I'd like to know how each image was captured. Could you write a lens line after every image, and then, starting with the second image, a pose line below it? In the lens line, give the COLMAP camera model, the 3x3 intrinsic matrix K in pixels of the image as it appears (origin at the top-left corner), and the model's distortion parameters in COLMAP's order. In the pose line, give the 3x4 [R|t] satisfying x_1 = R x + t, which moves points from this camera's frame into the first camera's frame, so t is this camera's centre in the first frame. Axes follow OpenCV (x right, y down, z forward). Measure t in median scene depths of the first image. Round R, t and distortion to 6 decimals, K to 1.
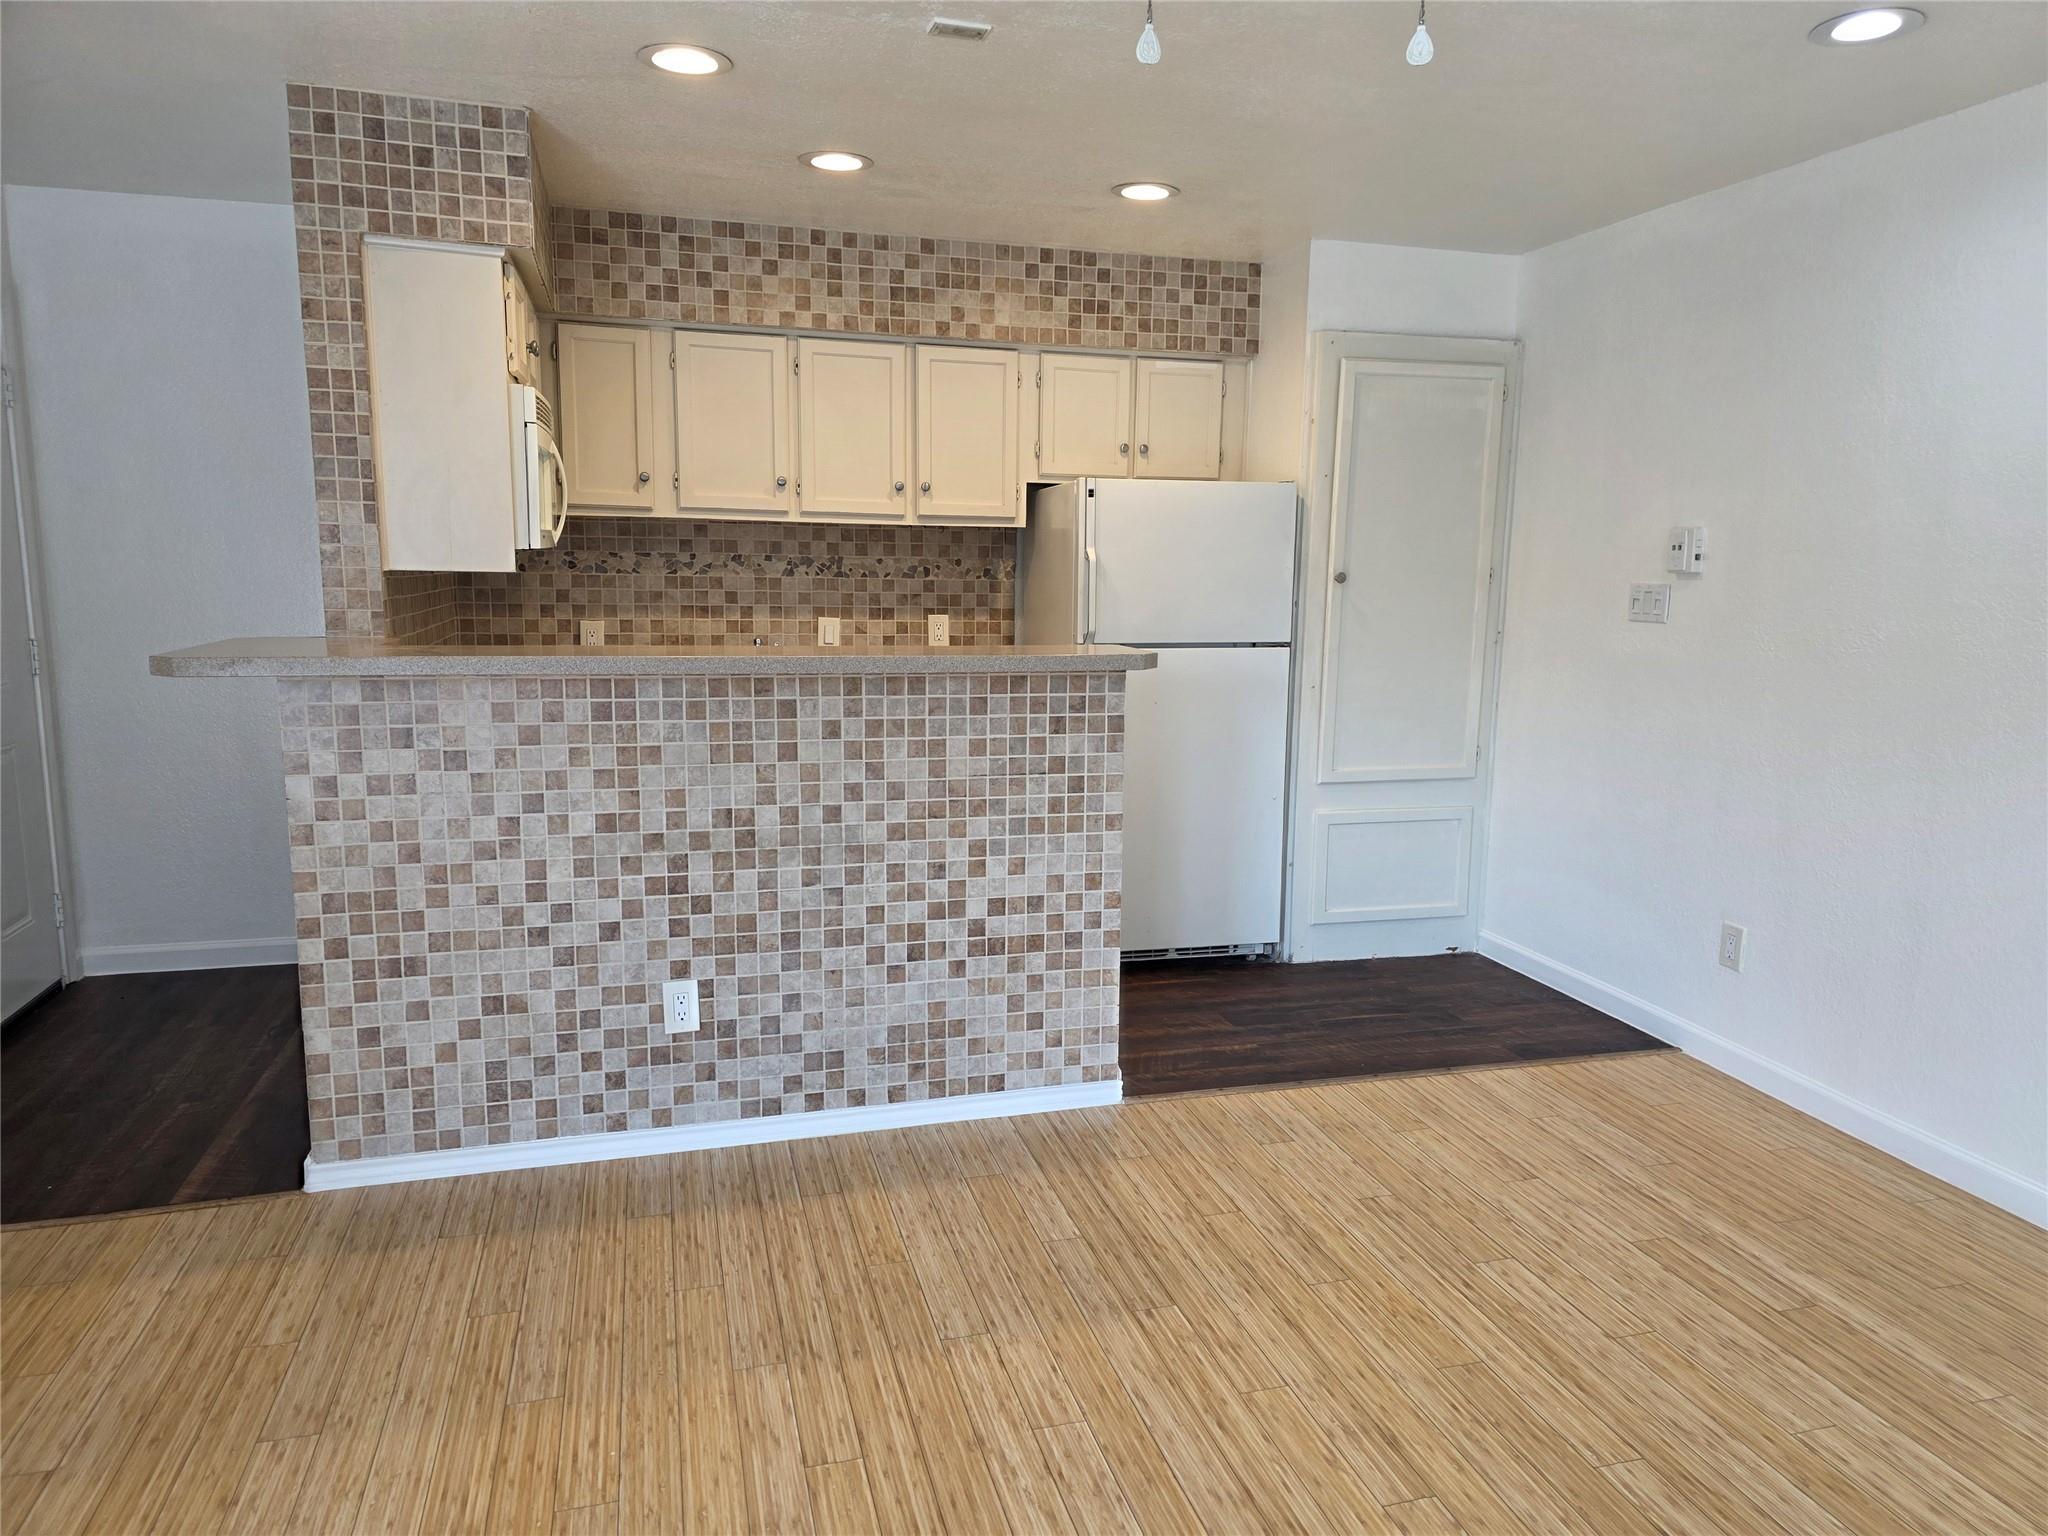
lens RADIAL K [[1379.9, 0, 1024.2], [0, 1379.9, 767.3], [0, 0, 1]] dist [0.009790, 0.001861]
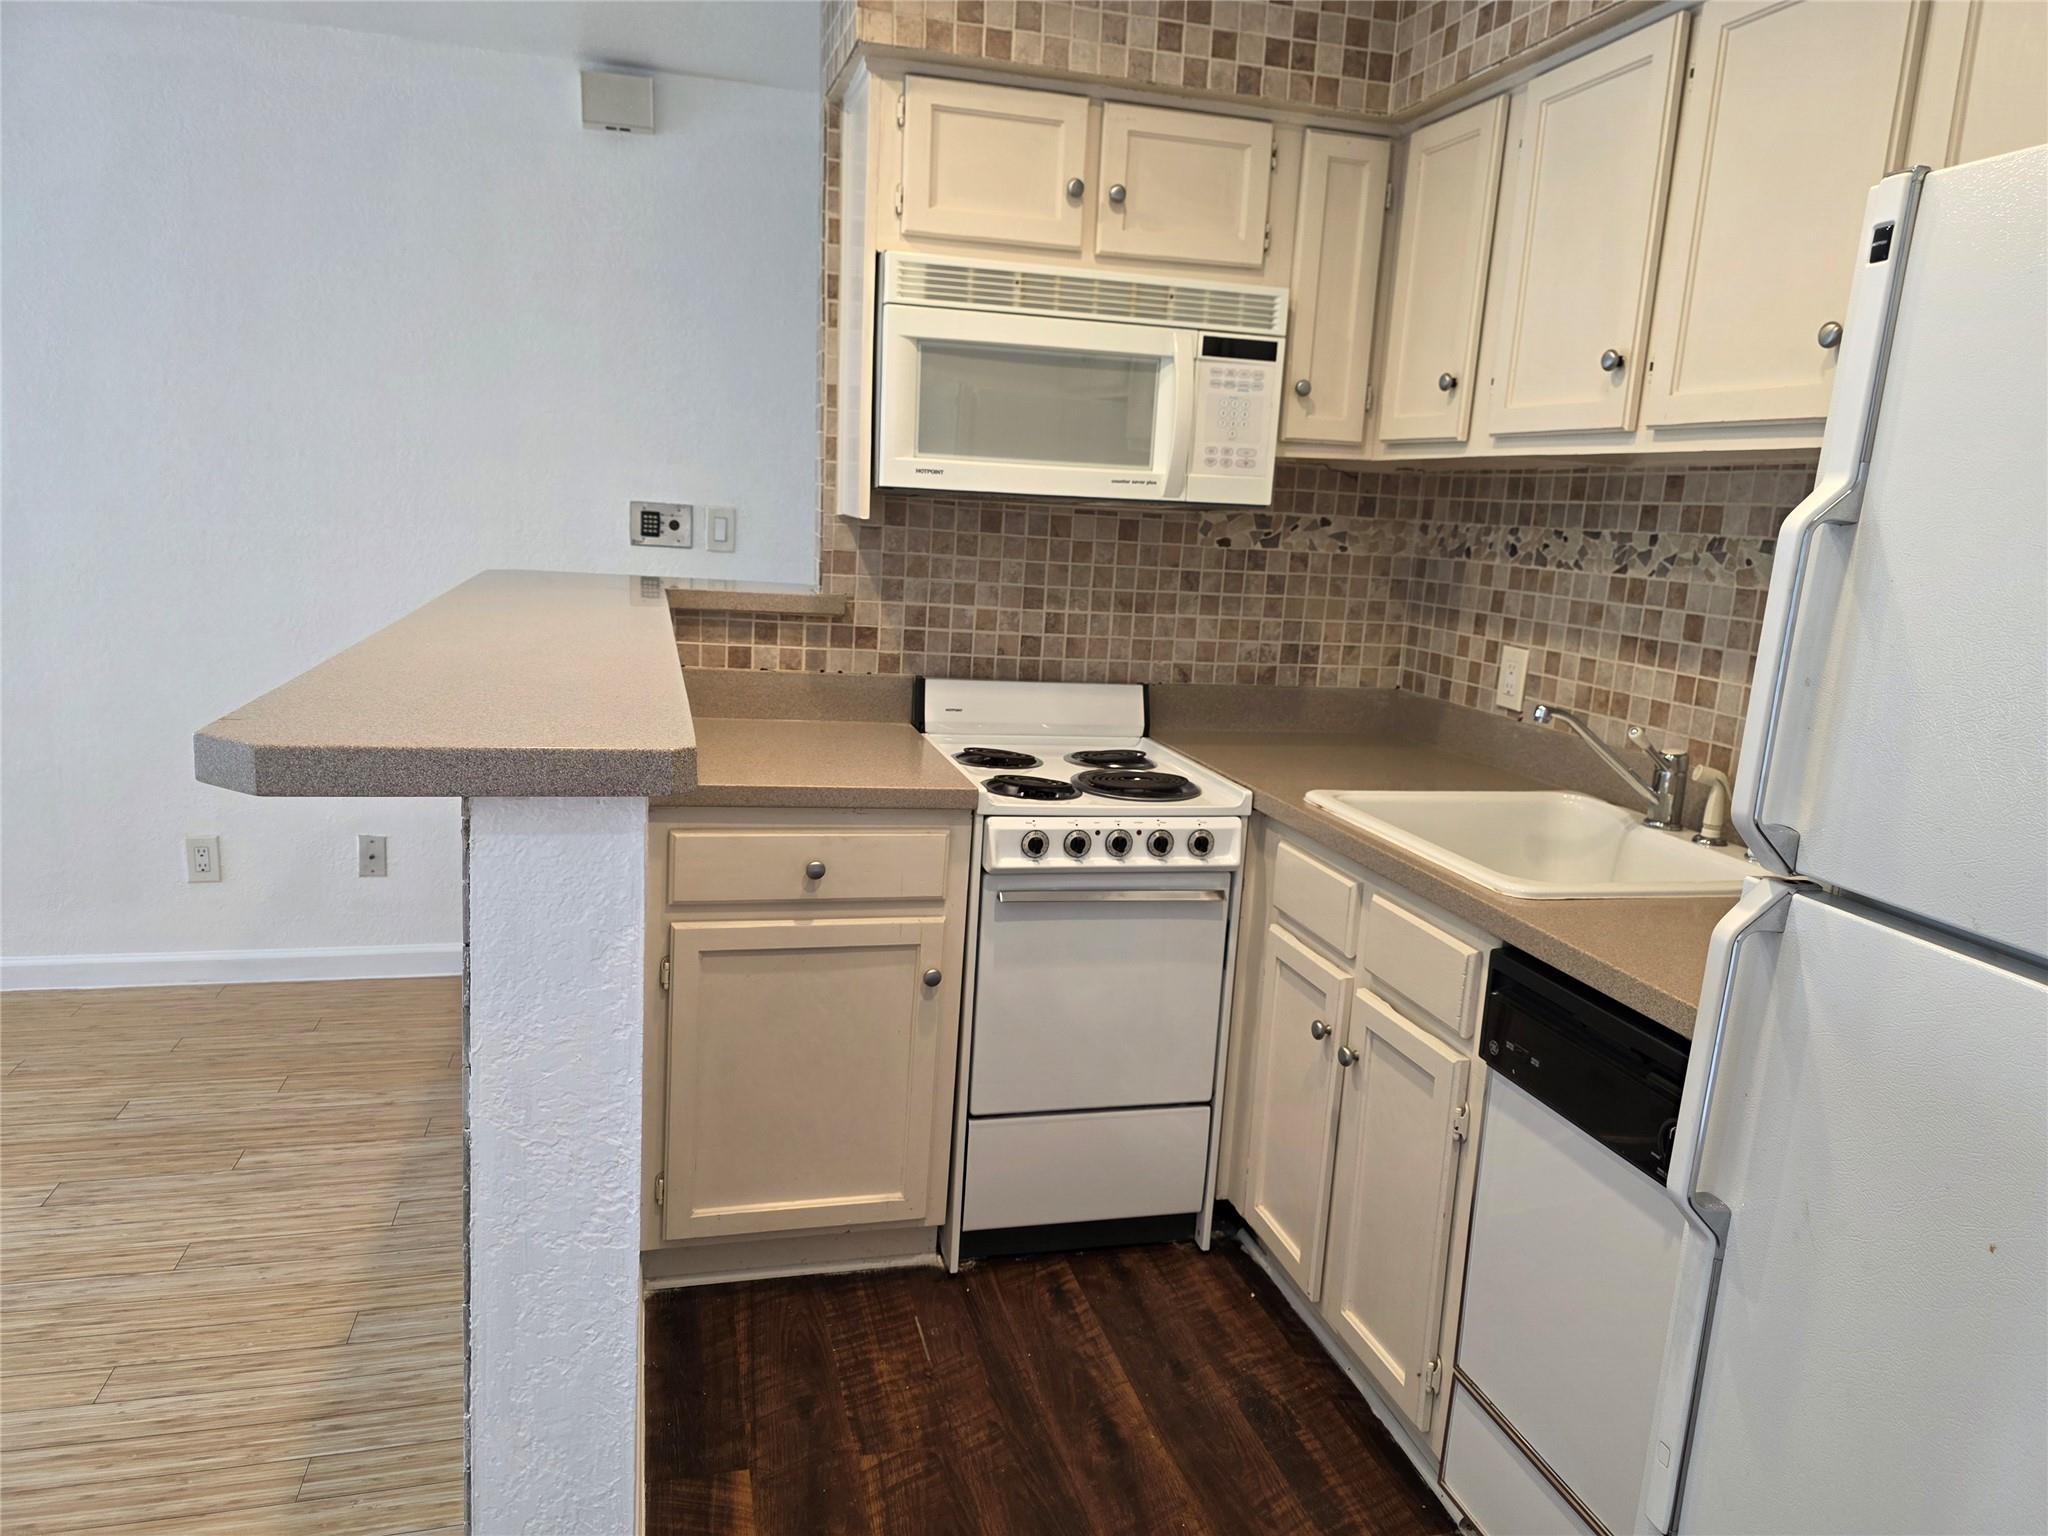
lens RADIAL K [[1379.9, 0, 1021.1], [0, 1379.9, 780.0], [0, 0, 1]] dist [0.009790, 0.001861]
pose [[-0.002506, 0.177462, -0.984124, 0.266553], [-0.205019, 0.963131, 0.174199, -0.109791], [0.978755, 0.202201, 0.033970, 0.779505]]
